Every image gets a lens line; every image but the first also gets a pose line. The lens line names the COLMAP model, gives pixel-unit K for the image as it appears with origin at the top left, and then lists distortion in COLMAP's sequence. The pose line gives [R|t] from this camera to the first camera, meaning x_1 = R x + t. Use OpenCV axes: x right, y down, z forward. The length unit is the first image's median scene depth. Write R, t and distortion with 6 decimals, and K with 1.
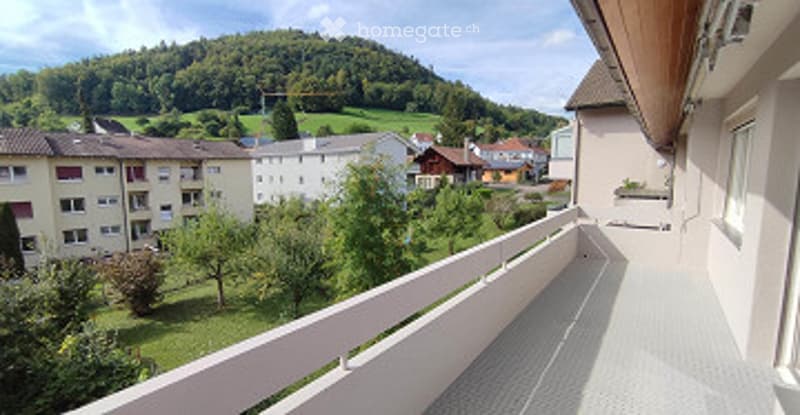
lens RADIAL K [[358.4, 0, 396.9], [0, 358.4, 208.7], [0, 0, 1]] dist [0.002107, 0.000184]
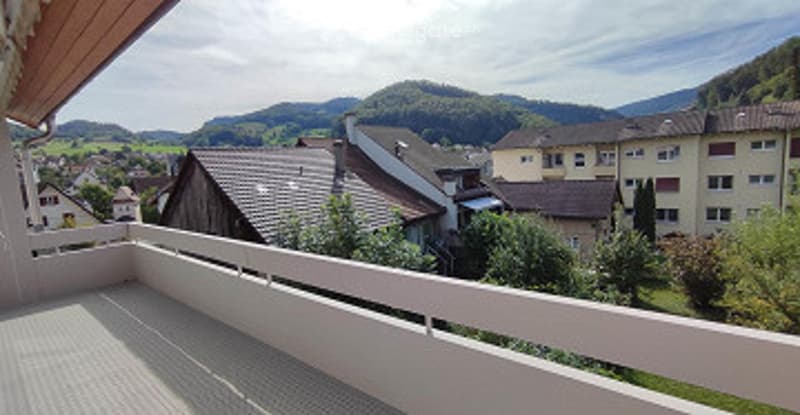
lens RADIAL K [[358.4, 0, 396.0], [0, 358.4, 208.9], [0, 0, 1]] dist [0.002107, 0.000184]
pose [[-0.054769, 0.121088, -0.991130, 0.132922], [-0.047556, 0.991177, 0.123721, -0.018332], [0.997366, 0.053910, -0.048527, 0.165939]]
